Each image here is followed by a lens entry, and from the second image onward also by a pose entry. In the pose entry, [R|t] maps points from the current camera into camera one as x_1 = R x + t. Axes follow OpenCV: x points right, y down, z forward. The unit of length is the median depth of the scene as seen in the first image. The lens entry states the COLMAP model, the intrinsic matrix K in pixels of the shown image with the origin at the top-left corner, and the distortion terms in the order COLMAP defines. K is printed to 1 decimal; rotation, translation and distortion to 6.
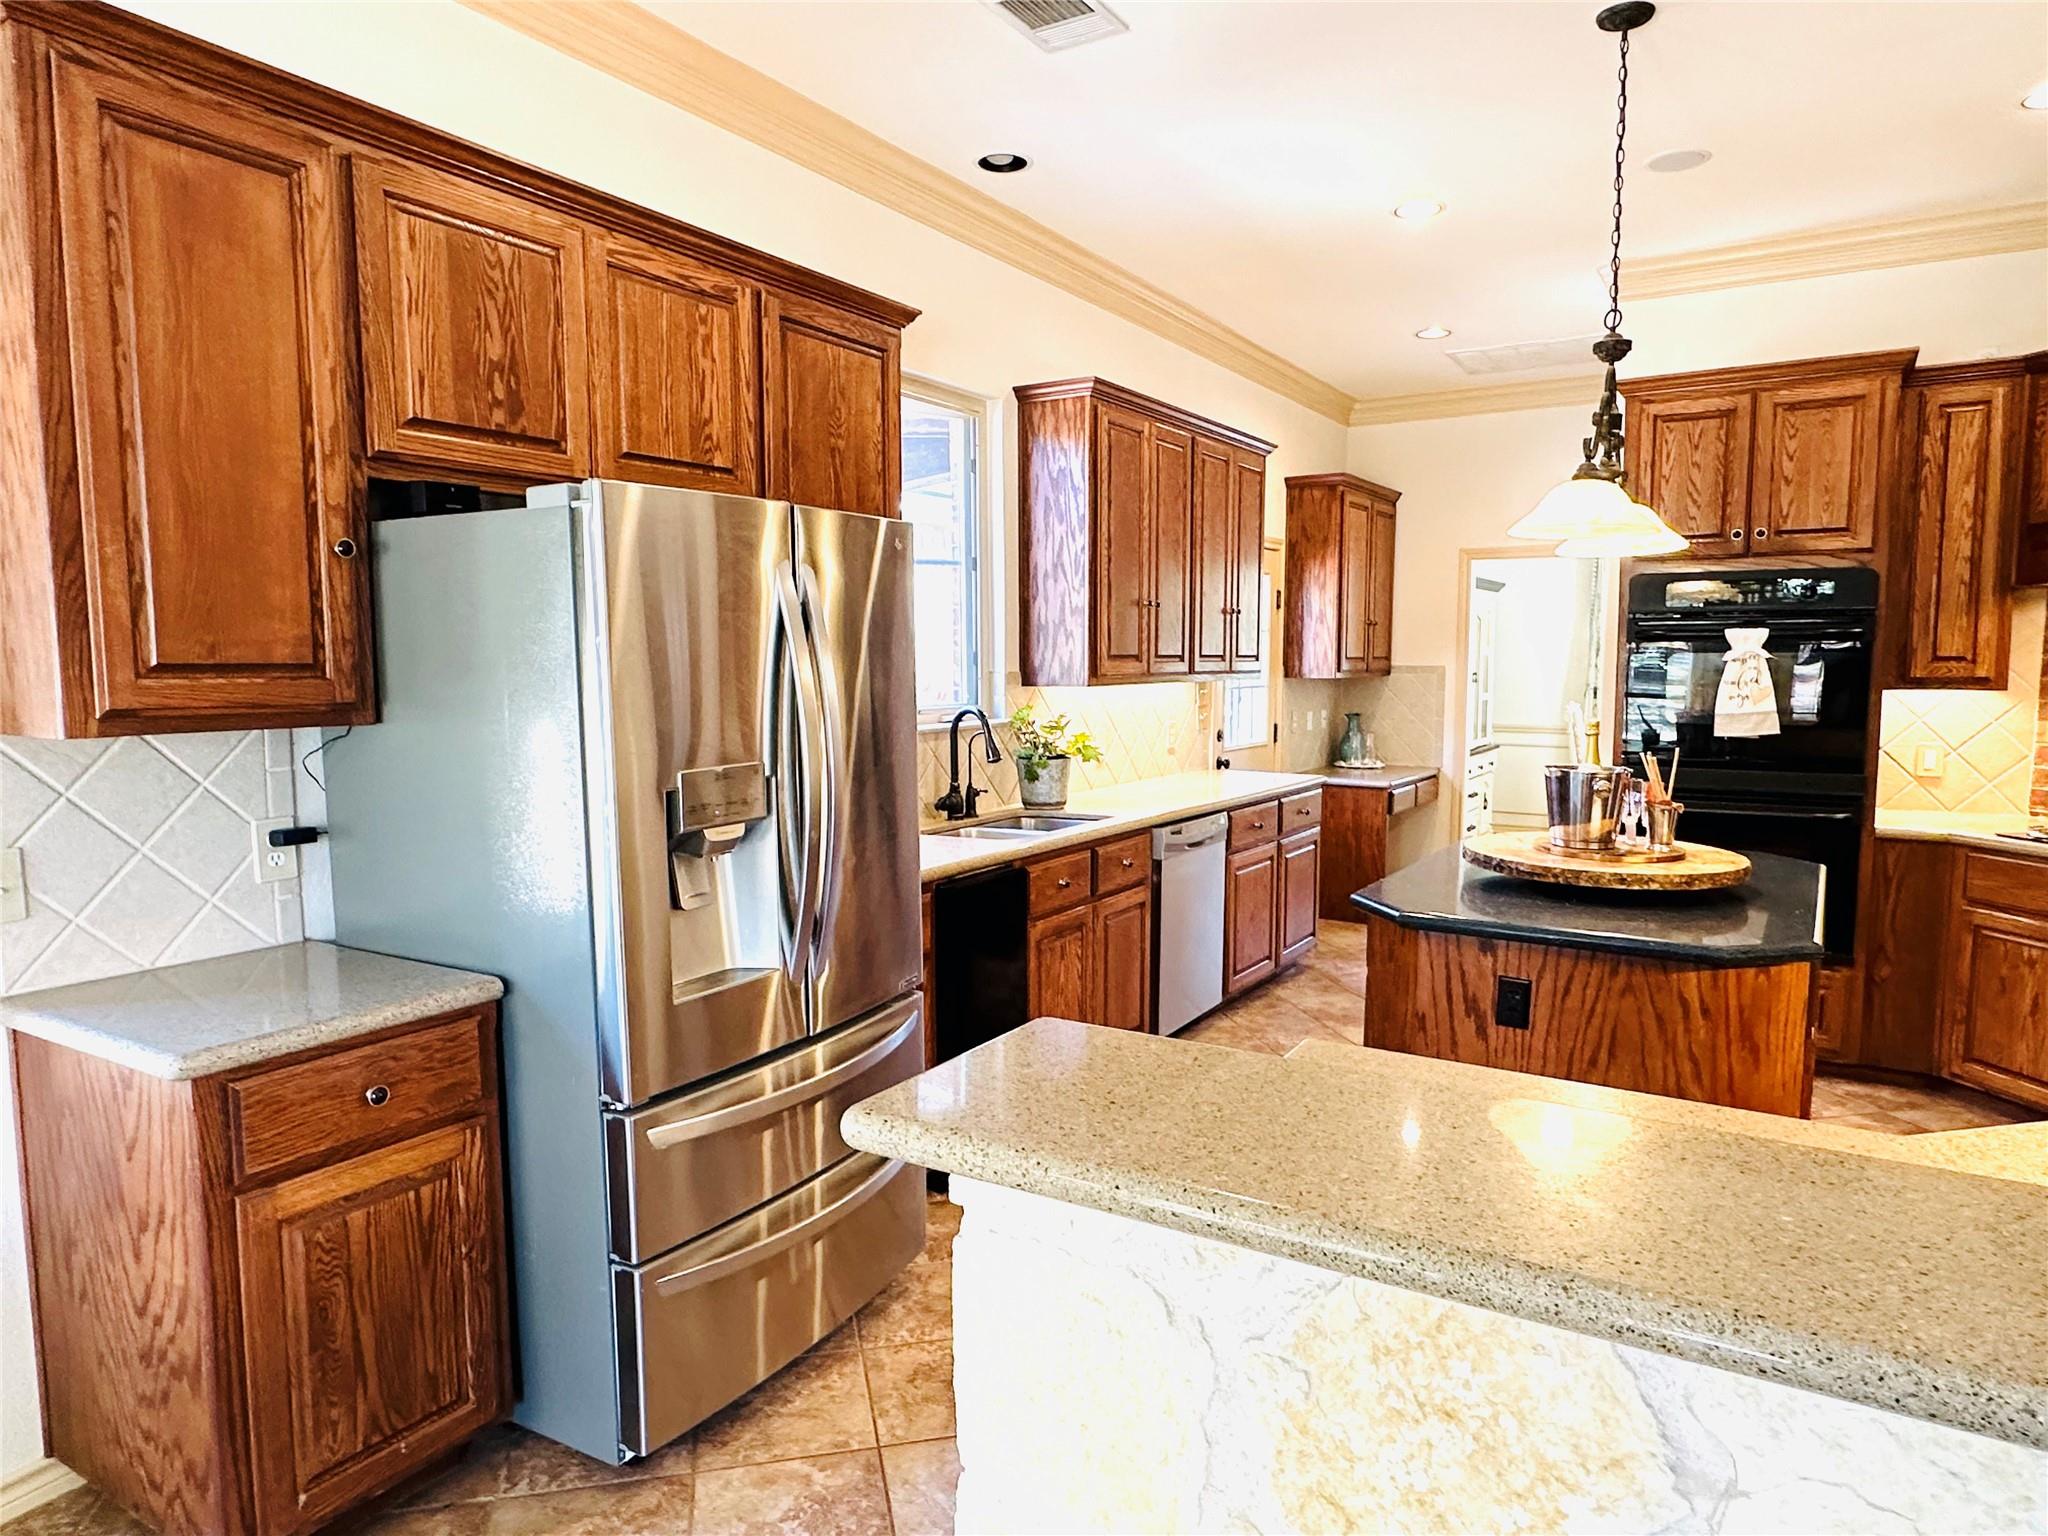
lens RADIAL K [[1263.0, 0, 1025.4], [0, 1263.0, 786.4], [0, 0, 1]] dist [-0.001348, 0.002310]
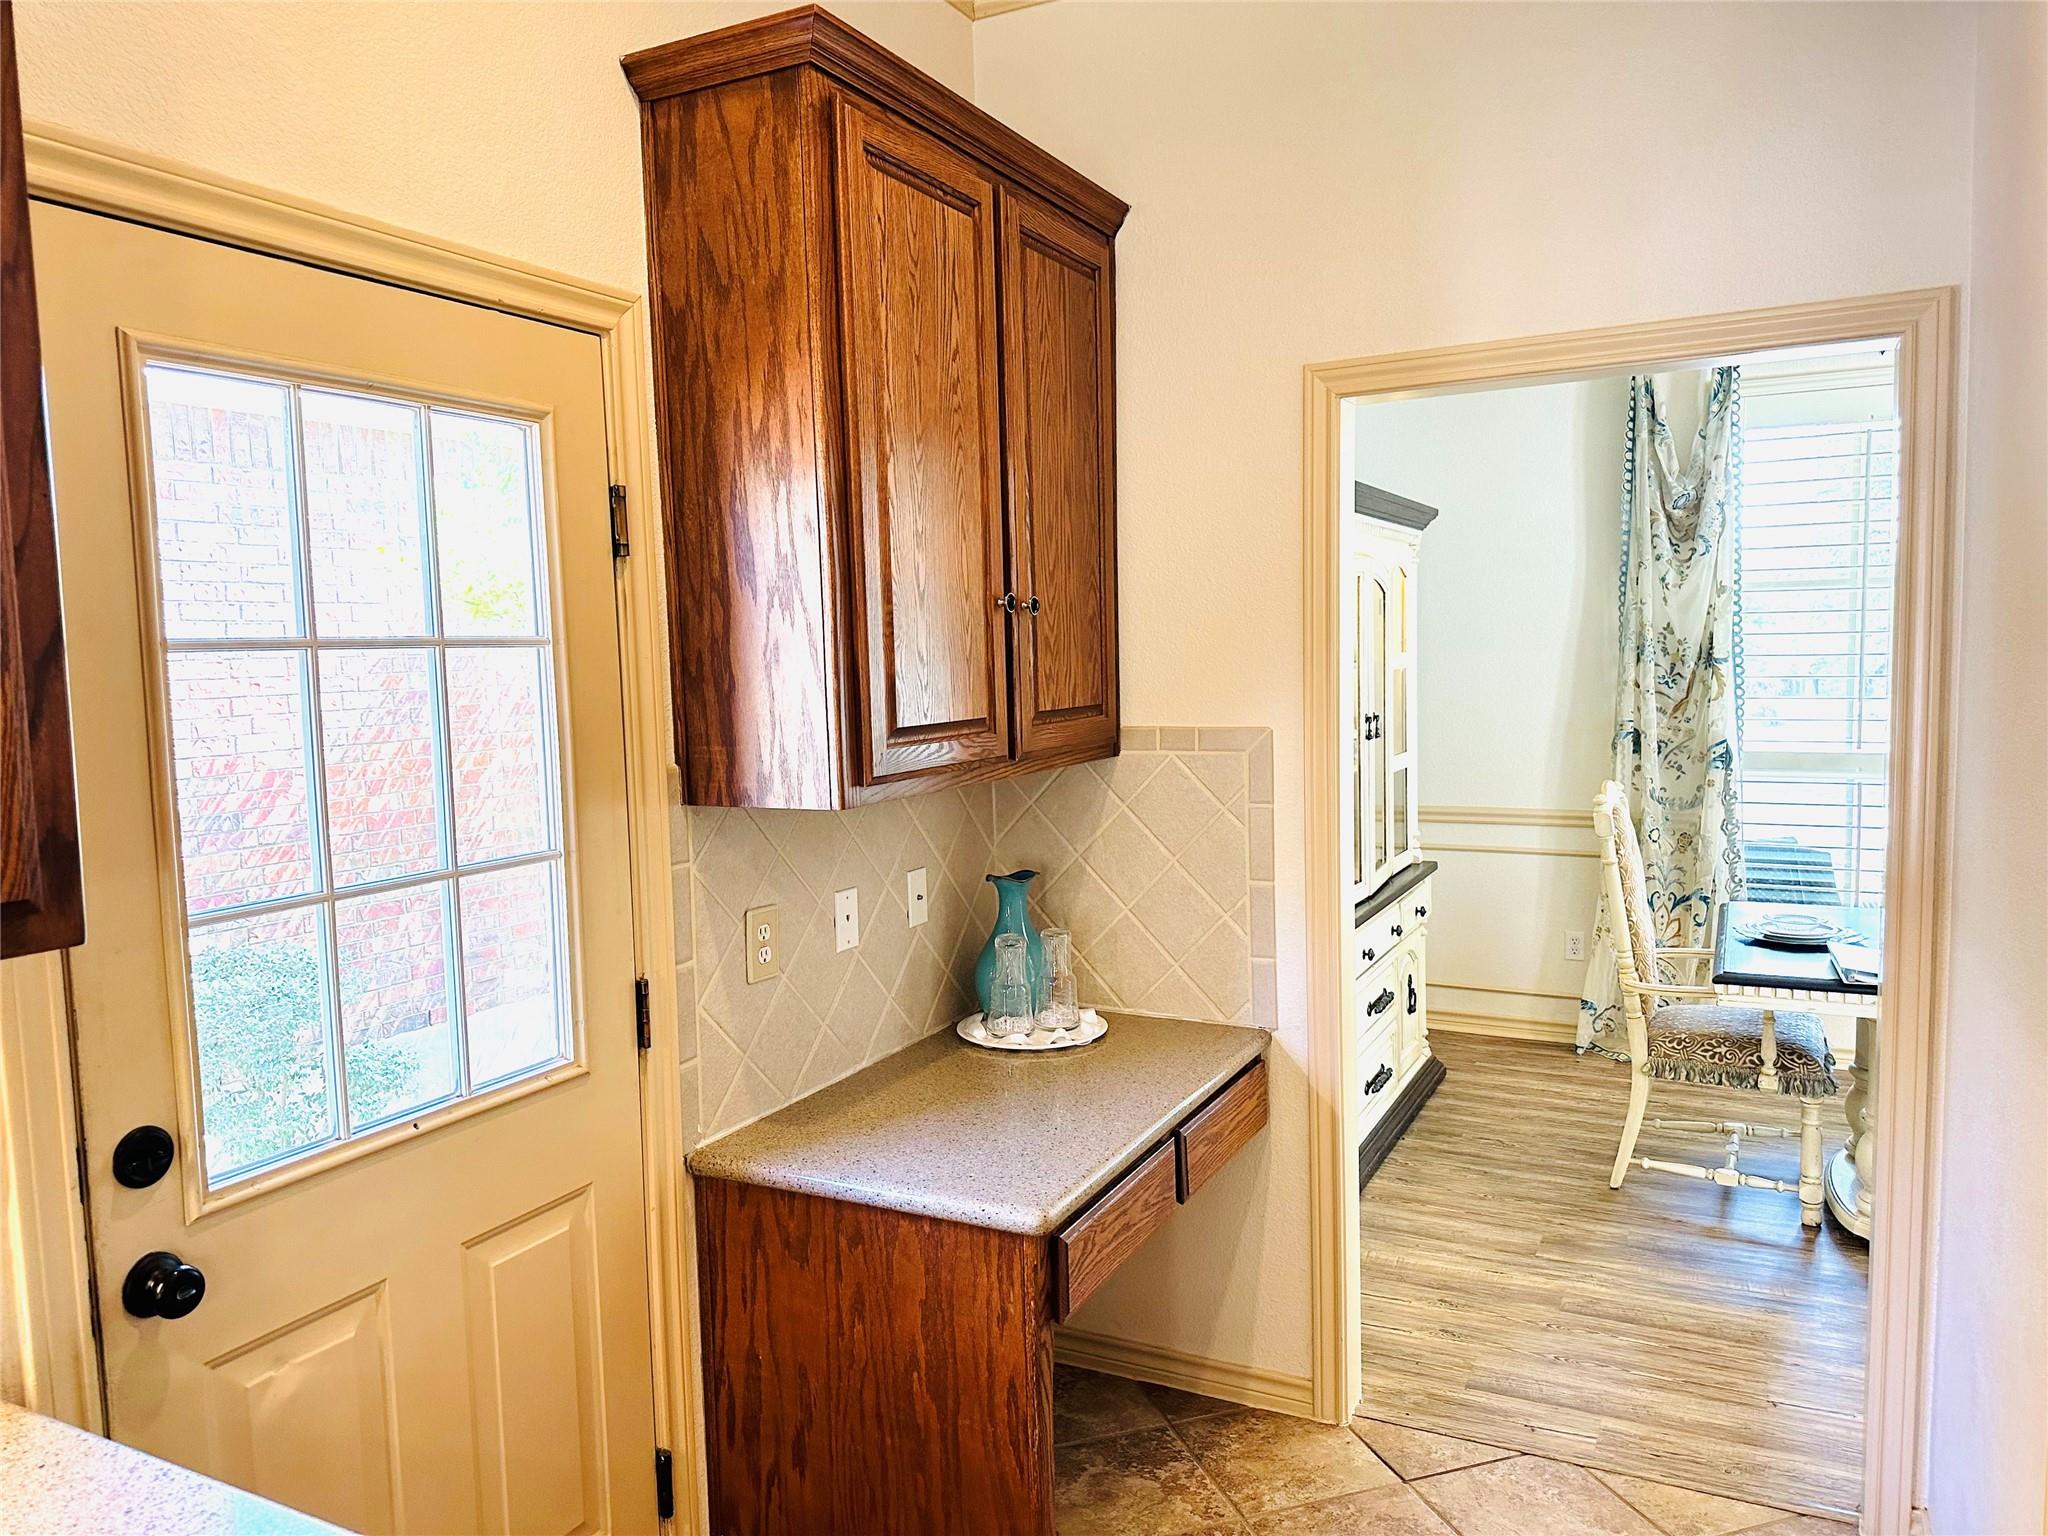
lens RADIAL K [[1448.5, 0, 1027.6], [0, 1448.5, 776.4], [0, 0, 1]] dist [0.005886, -0.011495]
pose [[0.995577, -0.029636, 0.089155, 0.787803], [0.030722, 0.999469, -0.010842, -0.270626], [-0.088786, 0.013533, 0.995959, 2.114009]]
